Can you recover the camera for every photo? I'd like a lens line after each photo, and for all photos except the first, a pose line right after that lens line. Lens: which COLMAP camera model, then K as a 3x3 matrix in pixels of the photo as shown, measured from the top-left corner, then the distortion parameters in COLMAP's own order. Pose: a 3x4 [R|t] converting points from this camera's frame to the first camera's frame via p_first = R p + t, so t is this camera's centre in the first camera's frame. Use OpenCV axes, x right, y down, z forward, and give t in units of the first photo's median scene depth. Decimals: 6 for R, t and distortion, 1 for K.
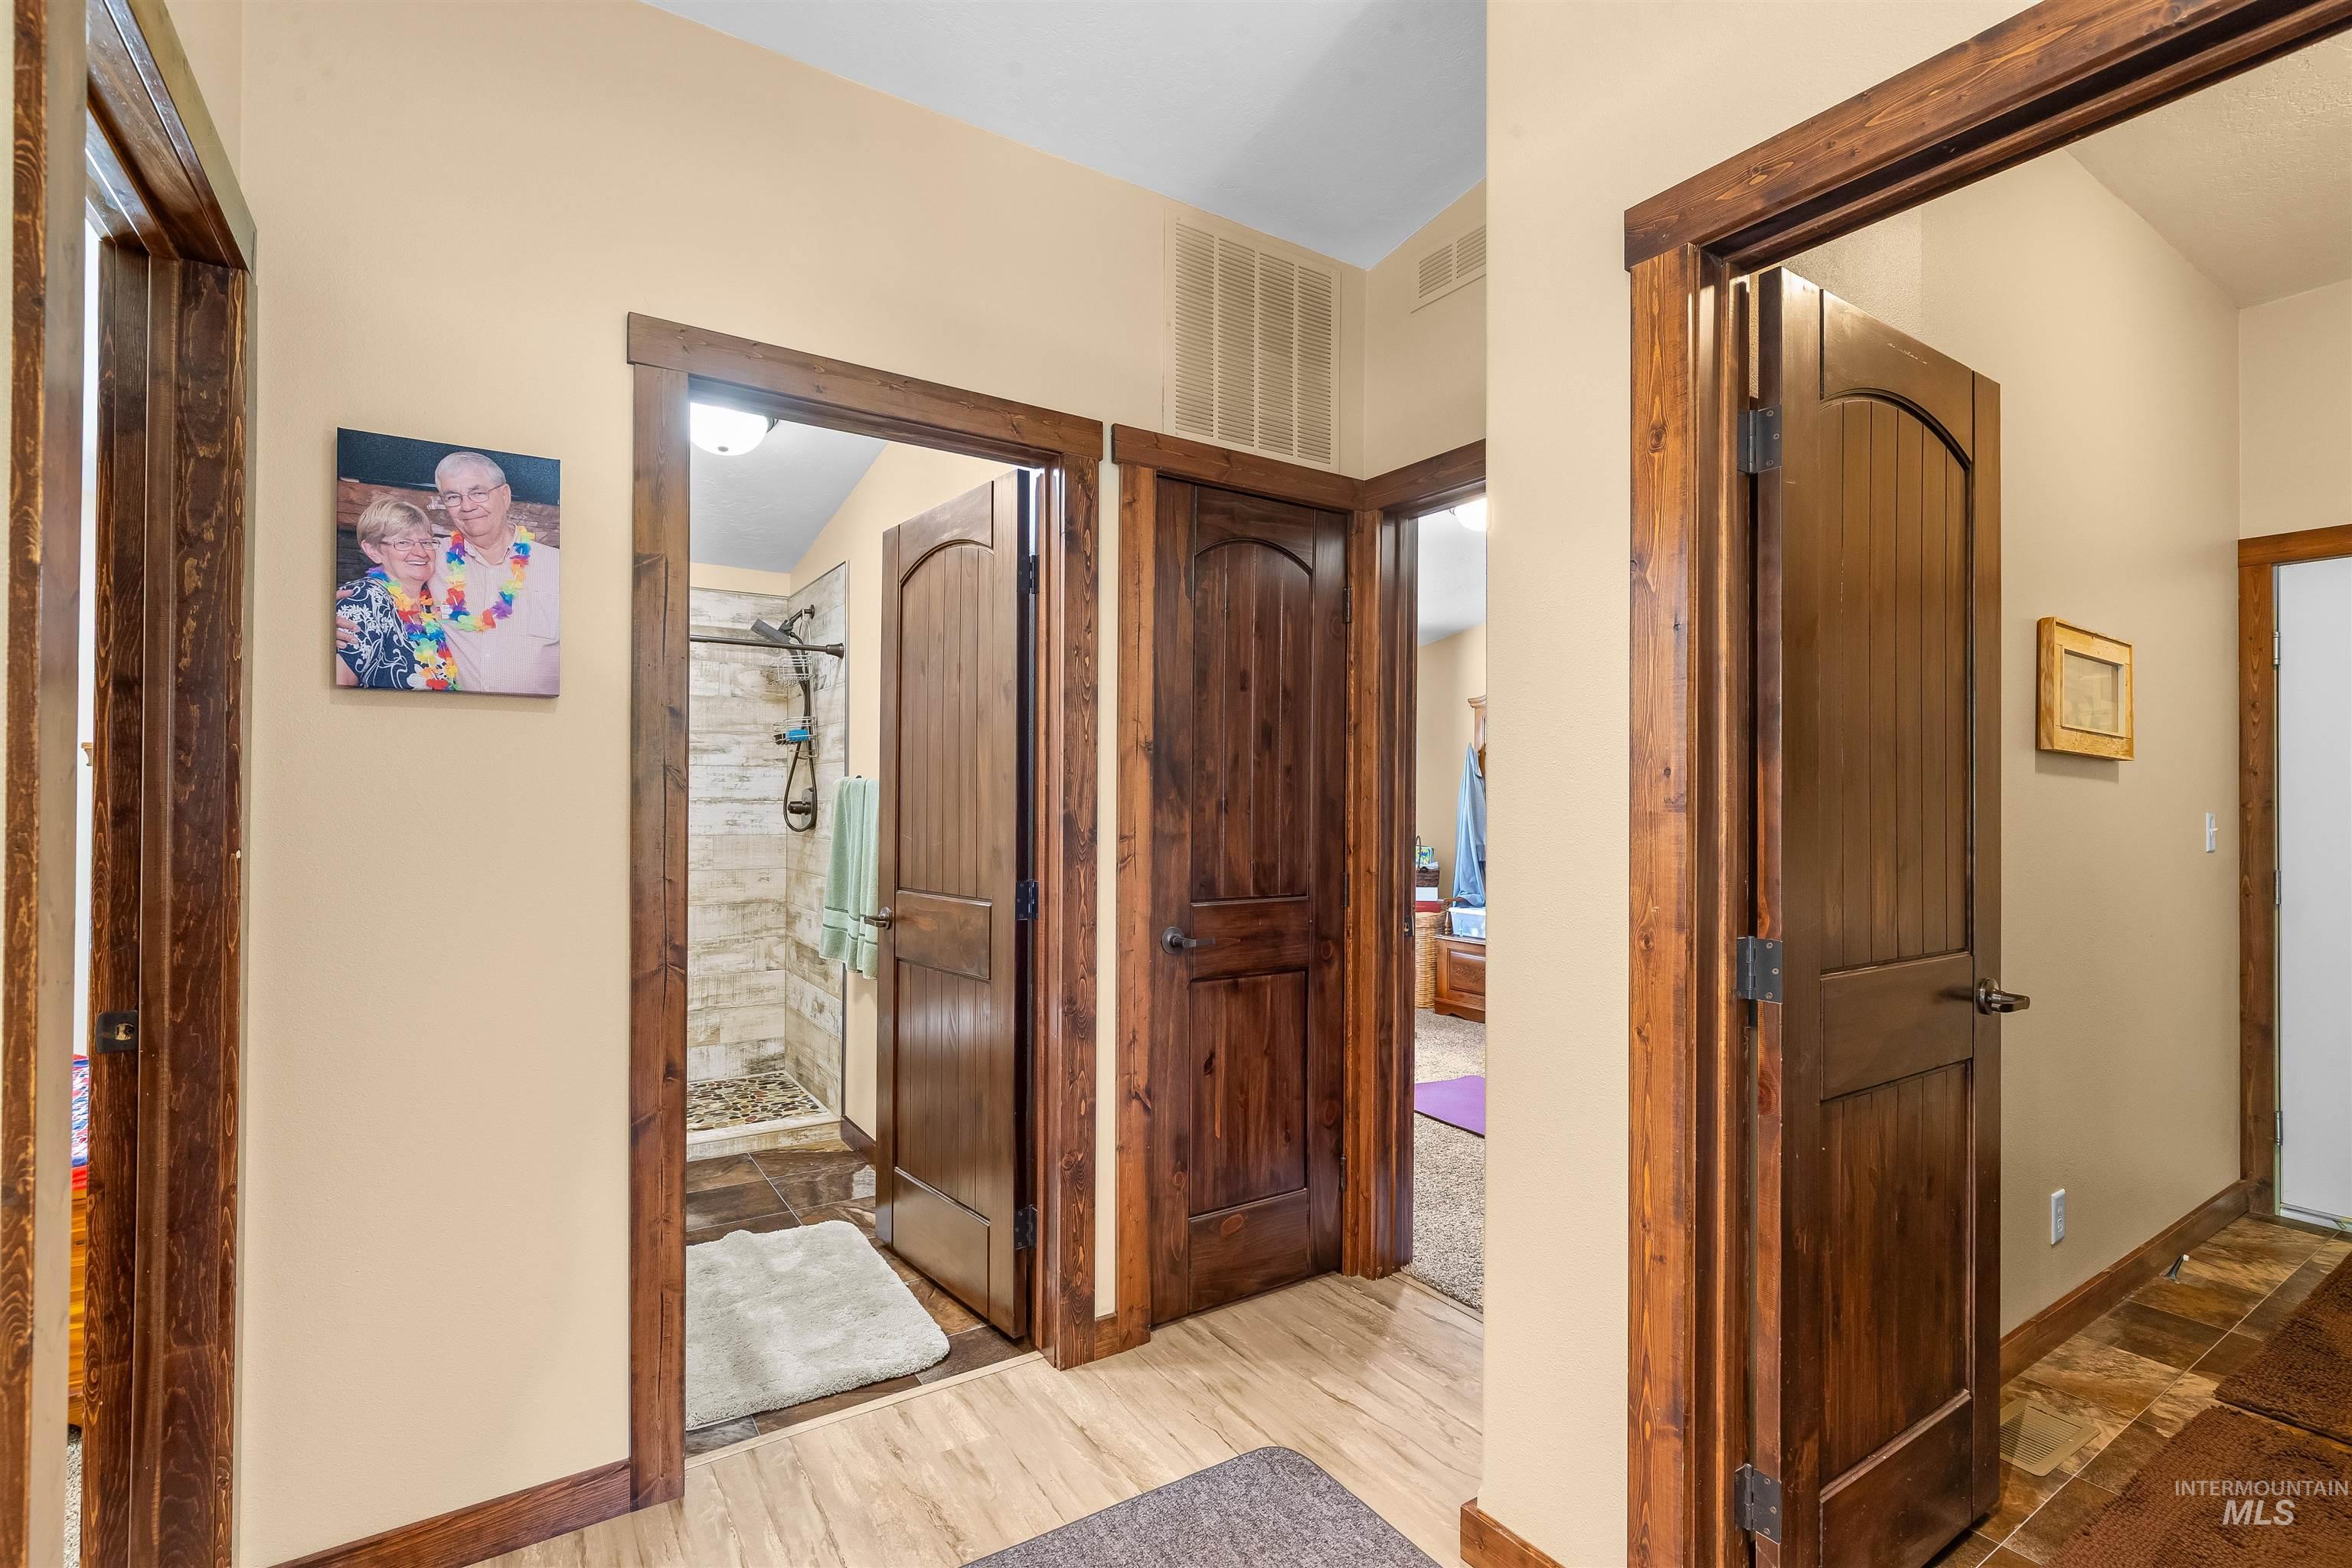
lens RADIAL K [[1061.2, 0, 1171.7], [0, 1061.2, 793.2], [0, 0, 1]] dist [-0.002522, 0.000411]
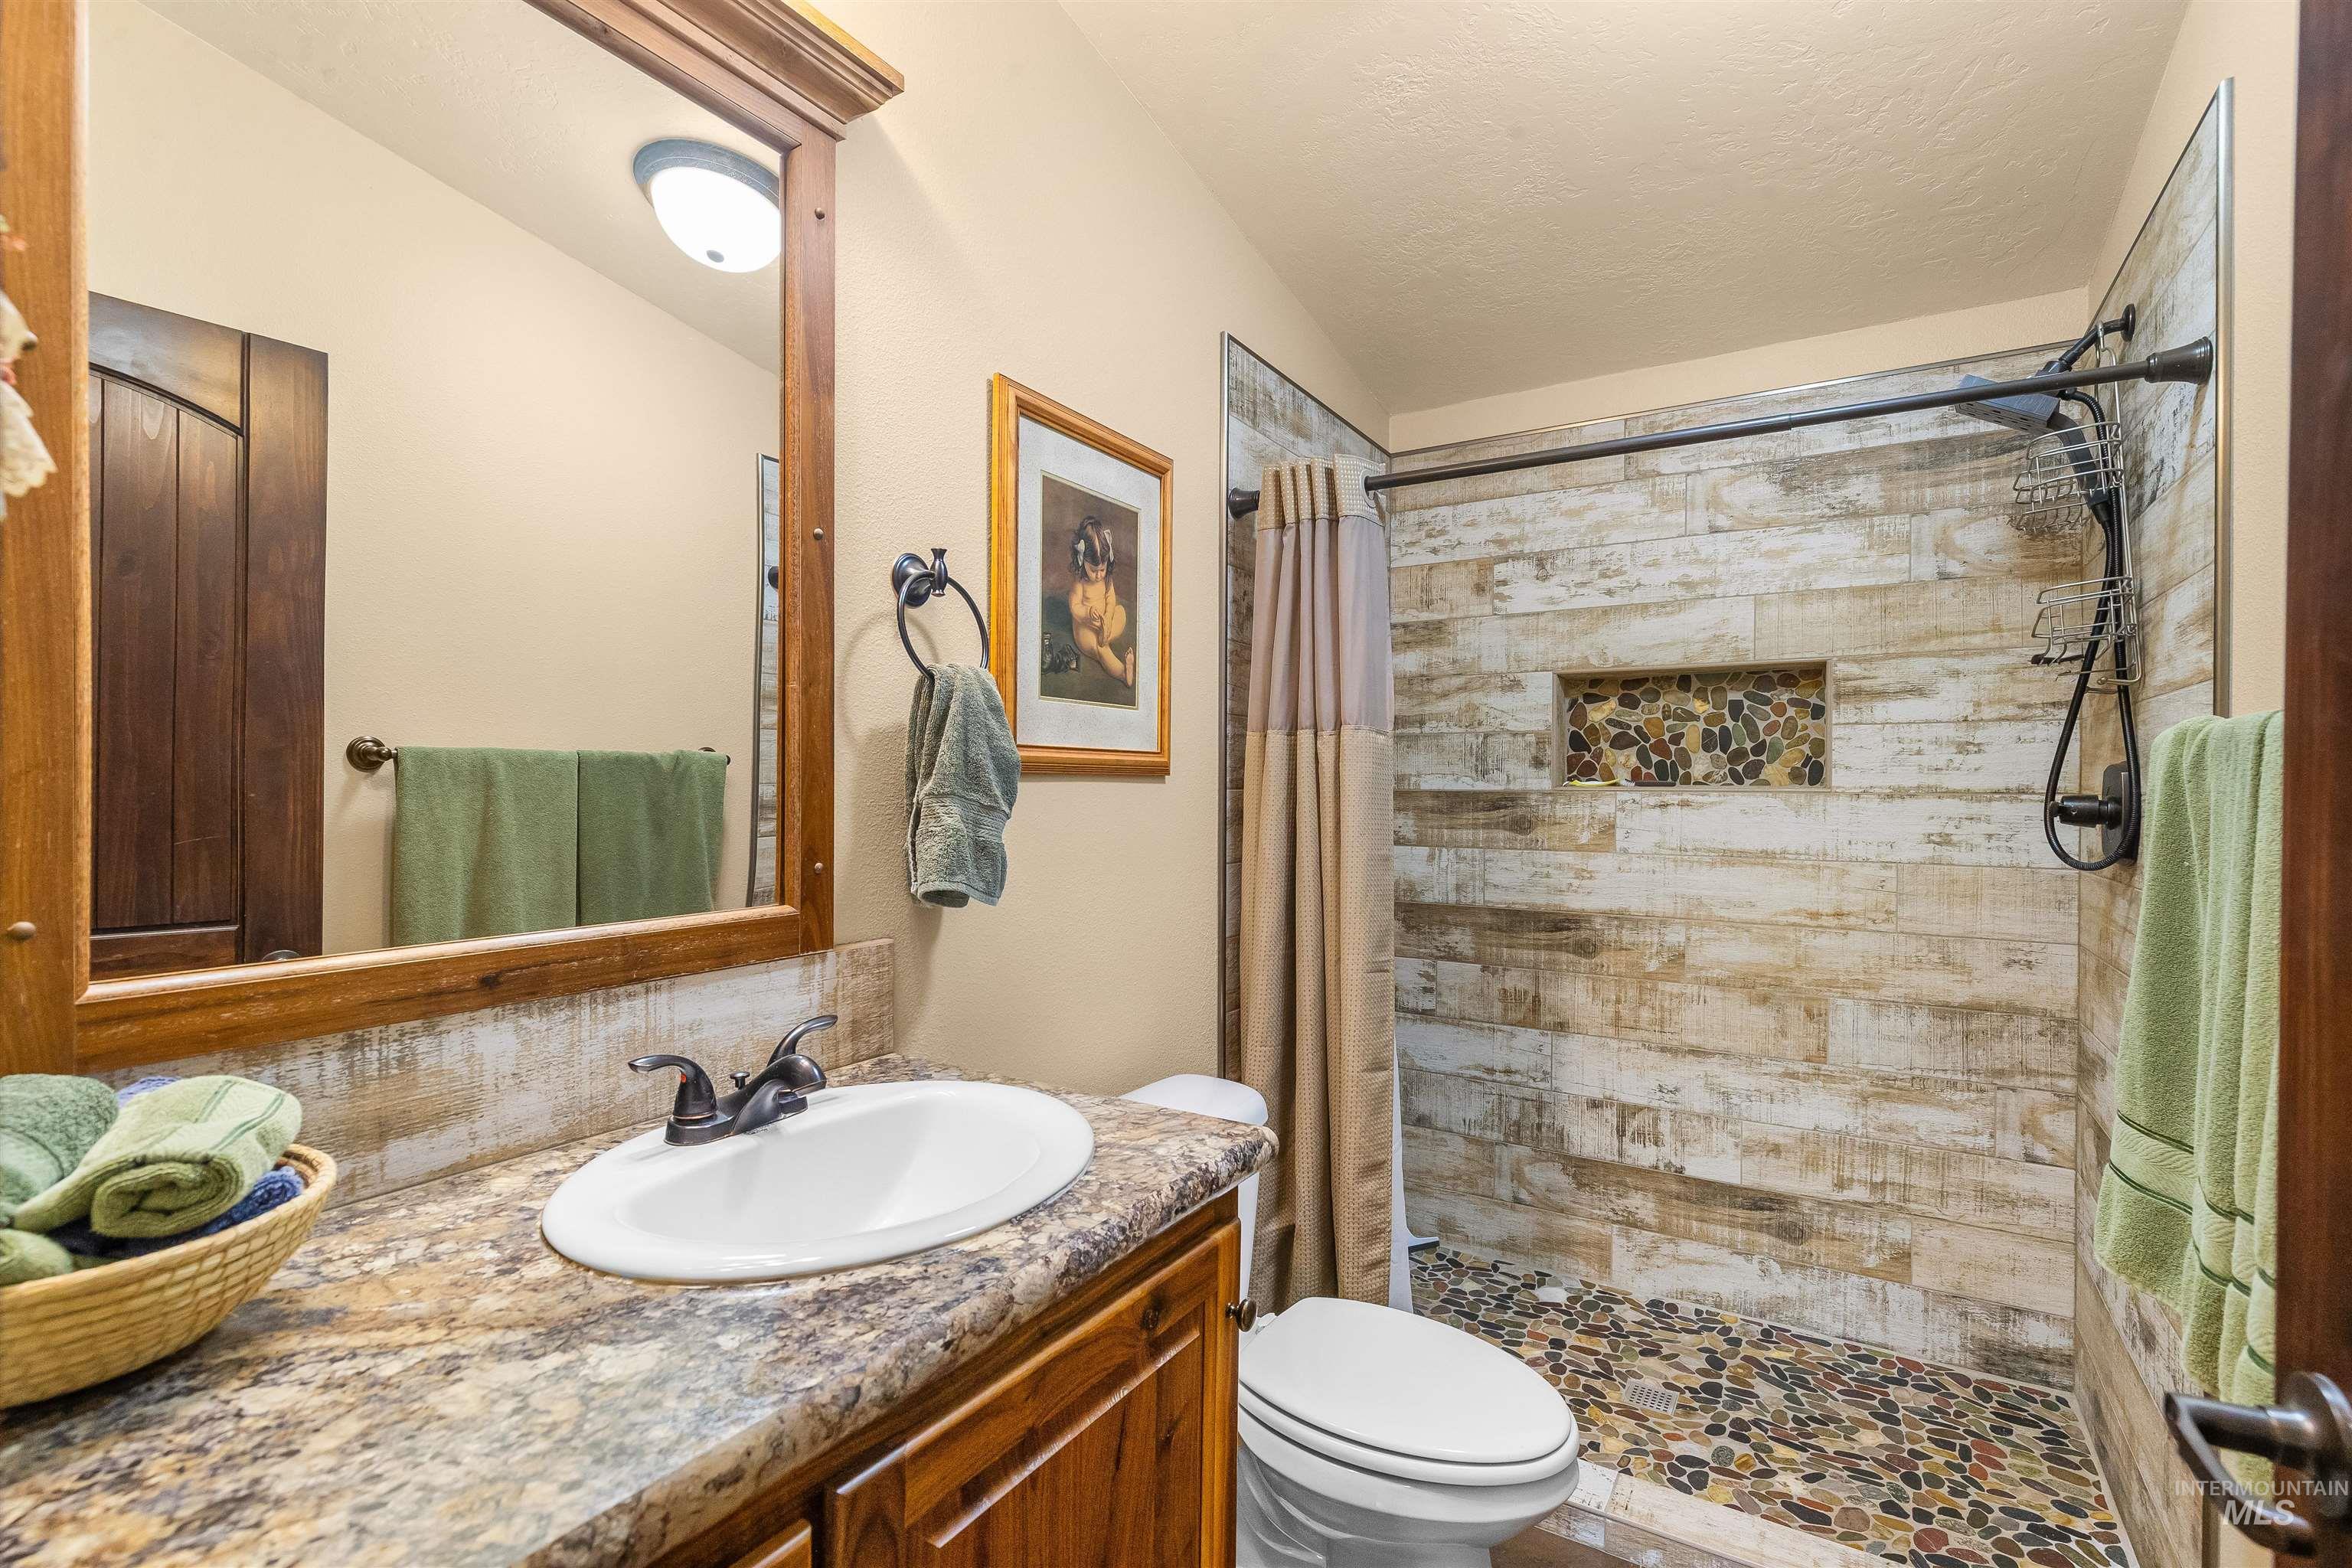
lens RADIAL K [[1061.2, 0, 1188.1], [0, 1061.2, 792.1], [0, 0, 1]] dist [-0.002522, 0.000411]
pose [[0.425667, 0.001132, -0.904879, -0.127529], [0.001840, 0.999996, 0.002117, 0.004916], [0.904878, -0.002566, 0.425663, 0.504377]]
